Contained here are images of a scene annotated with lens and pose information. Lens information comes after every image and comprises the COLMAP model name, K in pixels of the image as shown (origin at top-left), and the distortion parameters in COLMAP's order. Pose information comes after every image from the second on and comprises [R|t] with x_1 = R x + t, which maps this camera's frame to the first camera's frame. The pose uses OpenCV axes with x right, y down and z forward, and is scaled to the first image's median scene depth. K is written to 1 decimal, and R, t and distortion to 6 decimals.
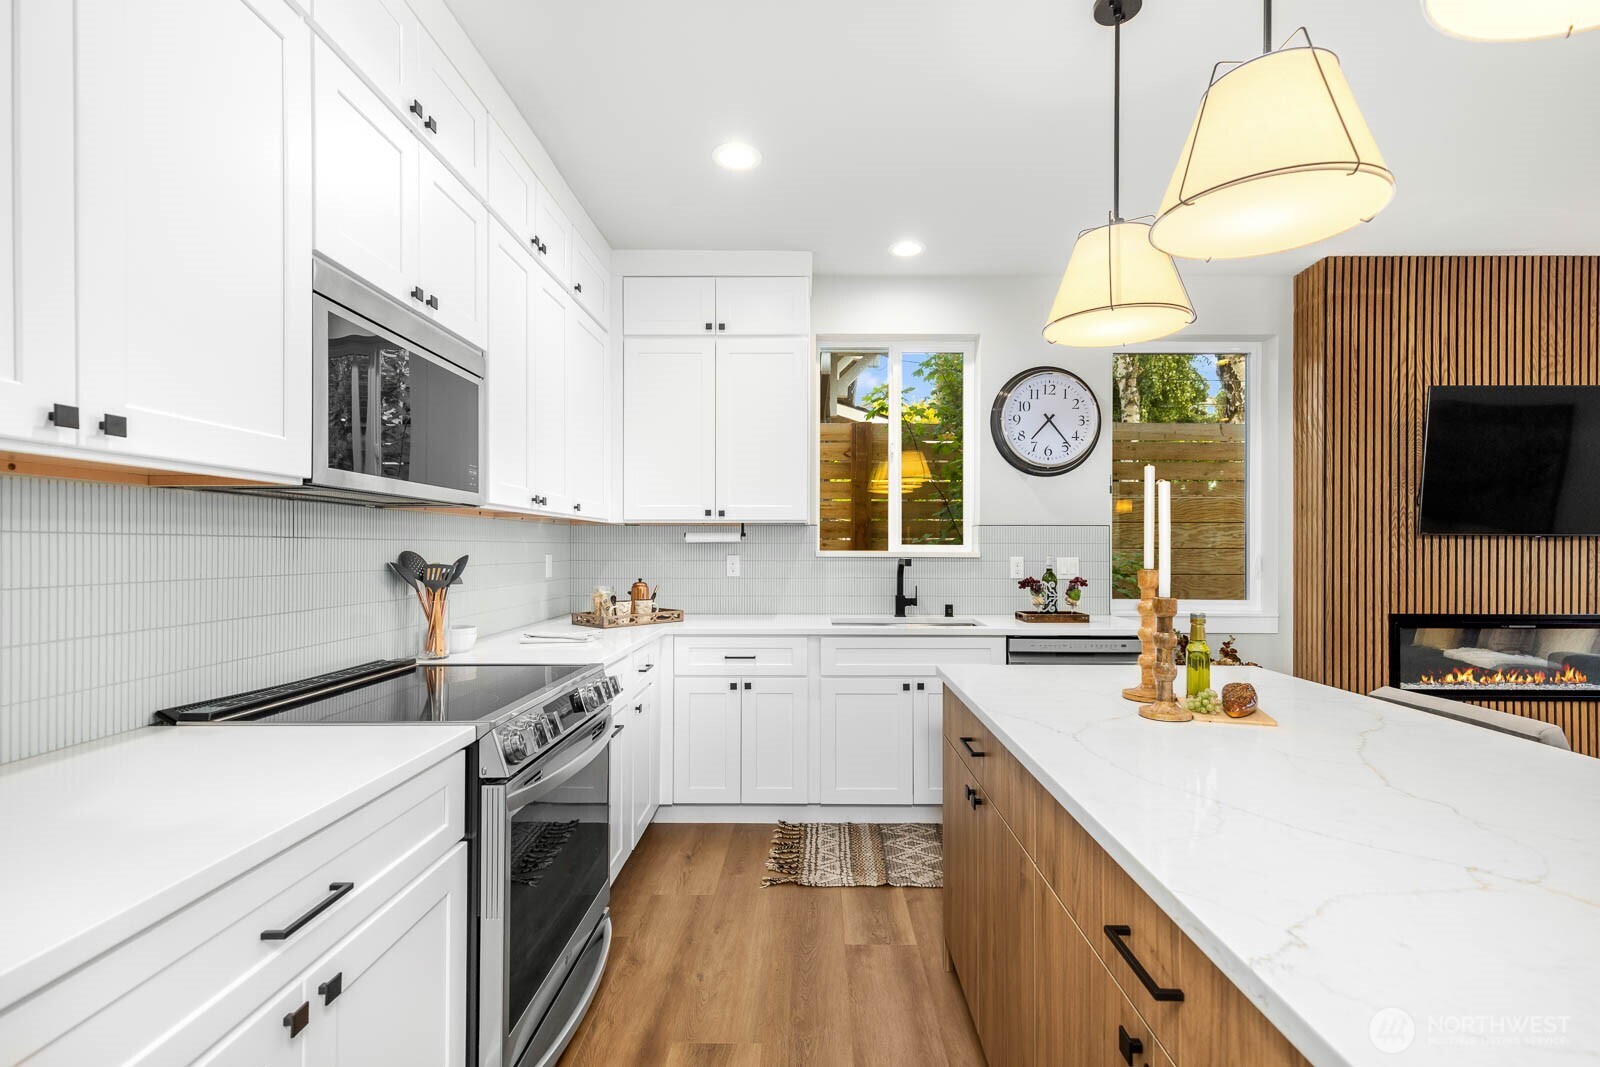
lens RADIAL K [[715.7, 0, 807.5], [0, 715.7, 548.6], [0, 0, 1]] dist [0.001077, 0.000164]
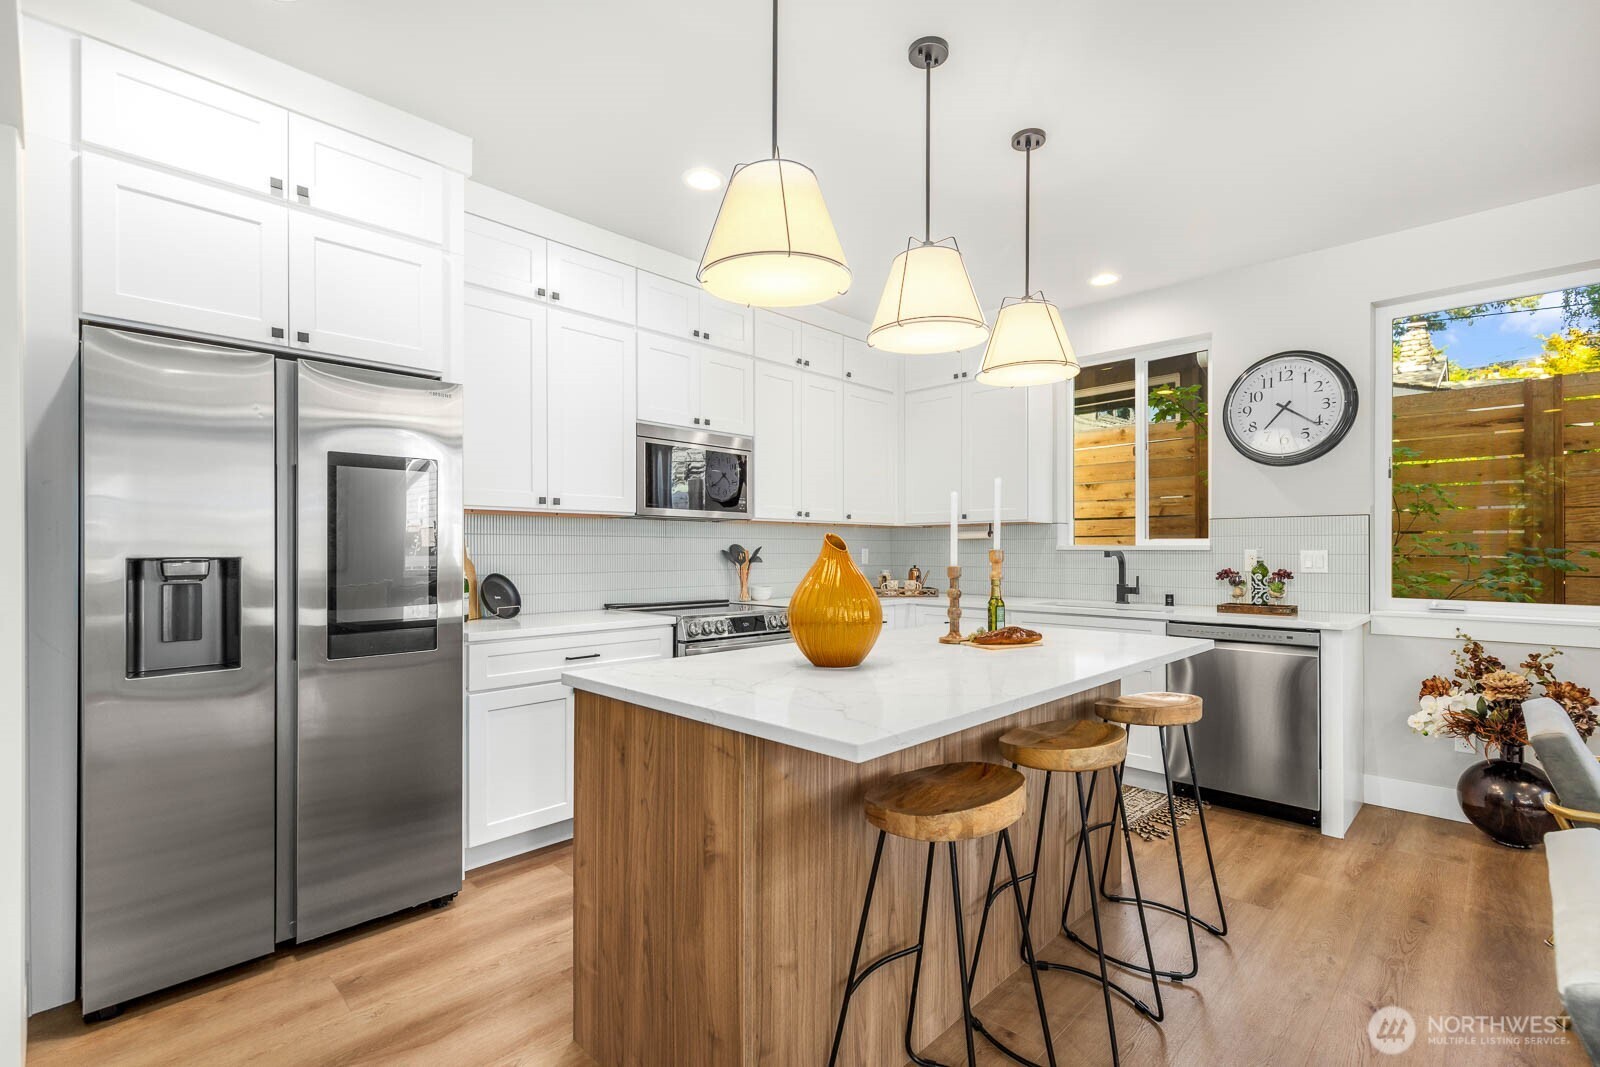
lens RADIAL K [[715.7, 0, 807.5], [0, 715.7, 548.6], [0, 0, 1]] dist [0.001077, 0.000164]
pose [[0.724457, -0.003711, -0.689310, 0.568977], [0.000745, 0.999989, -0.004601, 0.015427], [0.689320, 0.002820, 0.724452, -0.150908]]
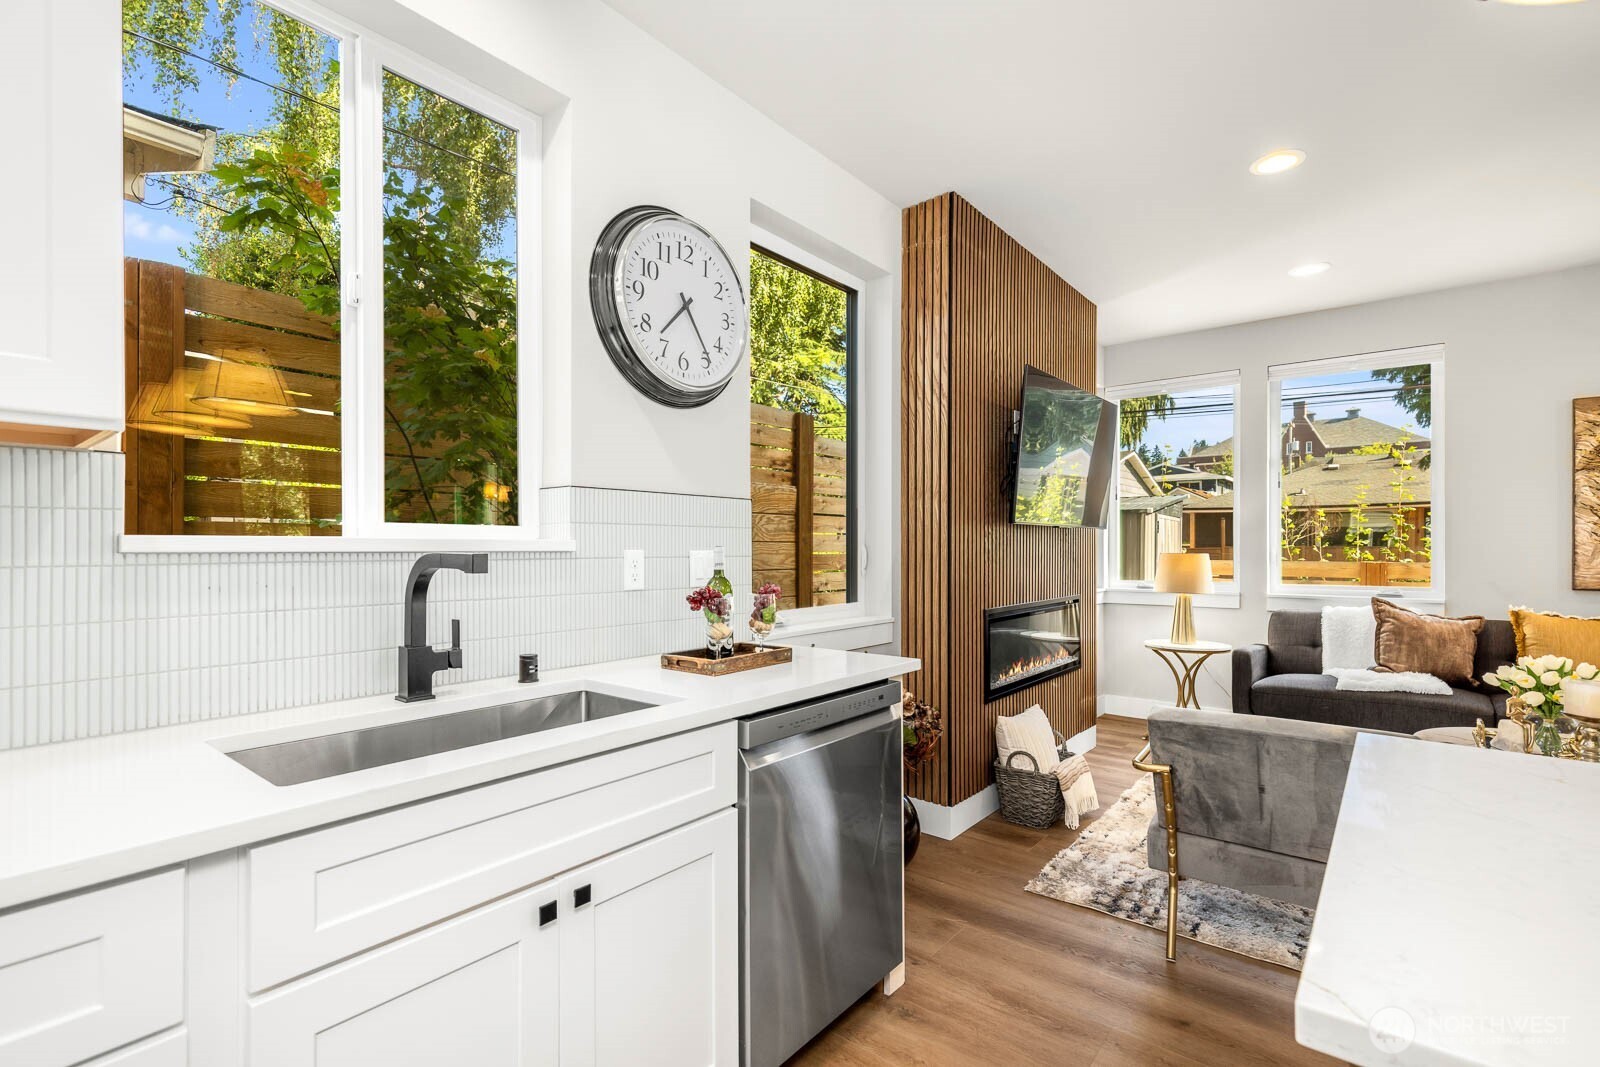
lens RADIAL K [[733.0, 0, 807.3], [0, 733.0, 549.1], [0, 0, 1]] dist [-0.000369, -0.000005]
pose [[0.620310, -0.004454, 0.784344, -0.059807], [0.003603, 0.999990, 0.002829, 0.010816], [-0.784348, 0.001071, 0.620320, 0.601790]]
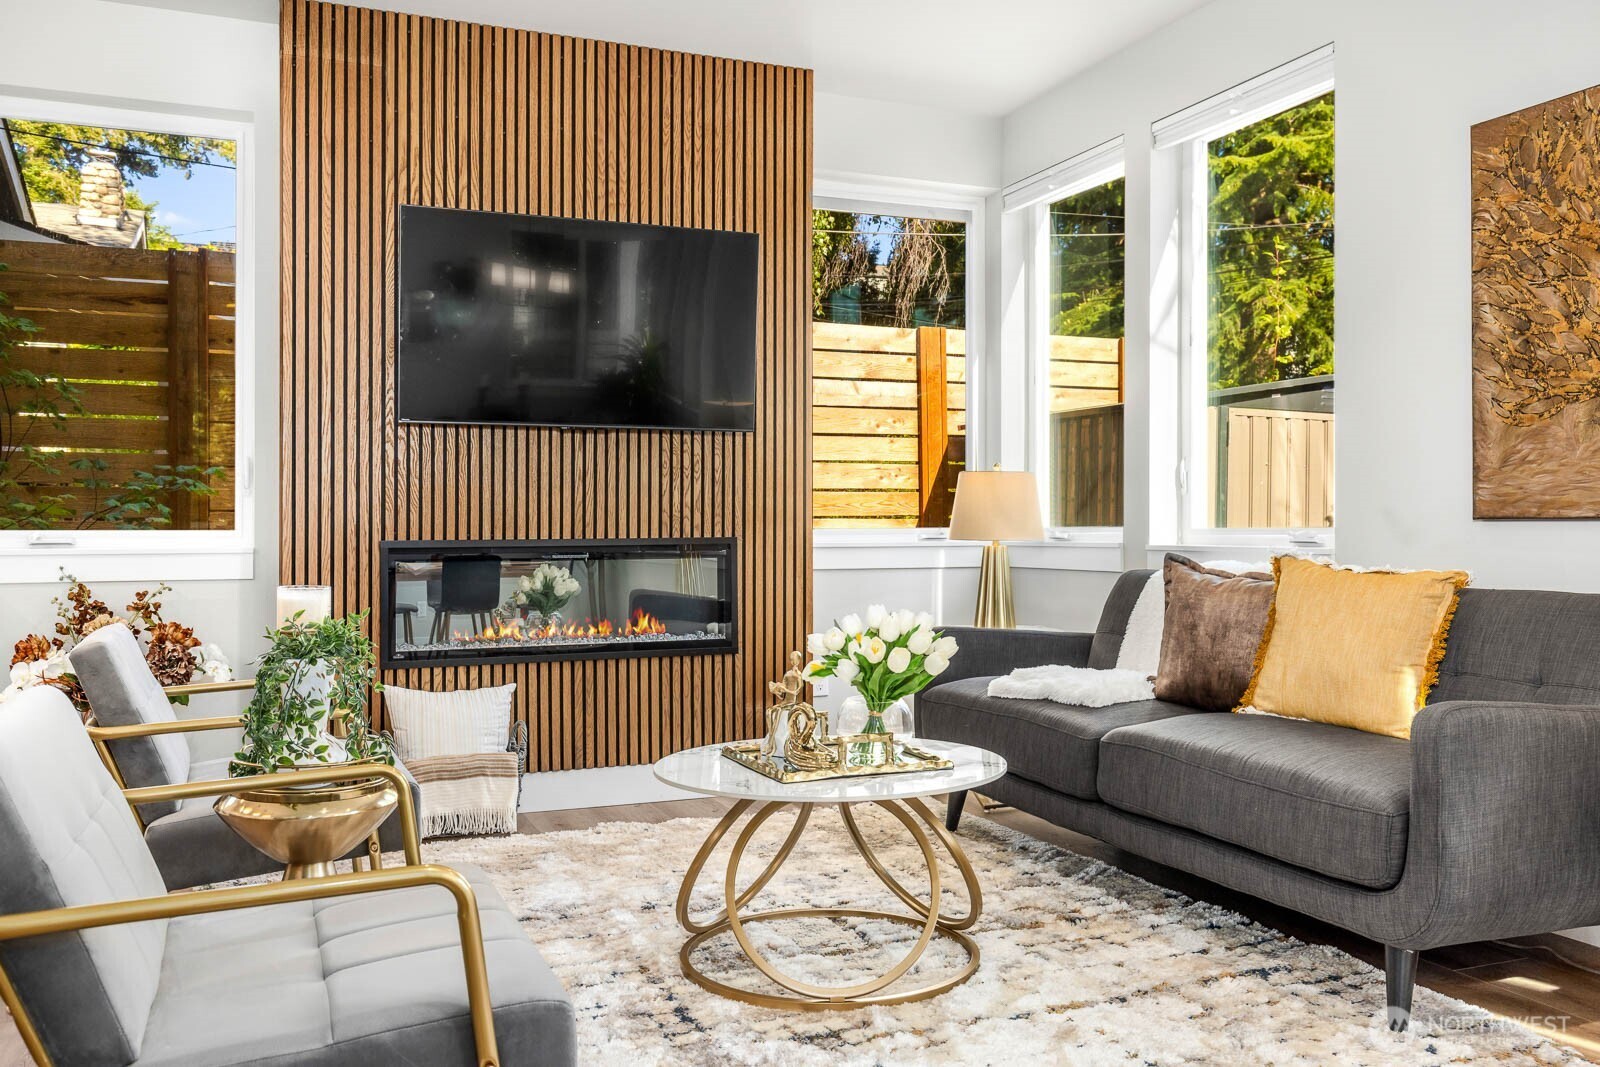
lens RADIAL K [[1355.3, 0, 806.1], [0, 1355.3, 517.4], [0, 0, 1]] dist [-0.004673, 0.014561]
pose [[0.917864, -0.004242, 0.396873, 0.672198], [0.005843, 0.999979, -0.002825, 0.074583], [-0.396852, 0.004912, 0.917869, -0.326277]]
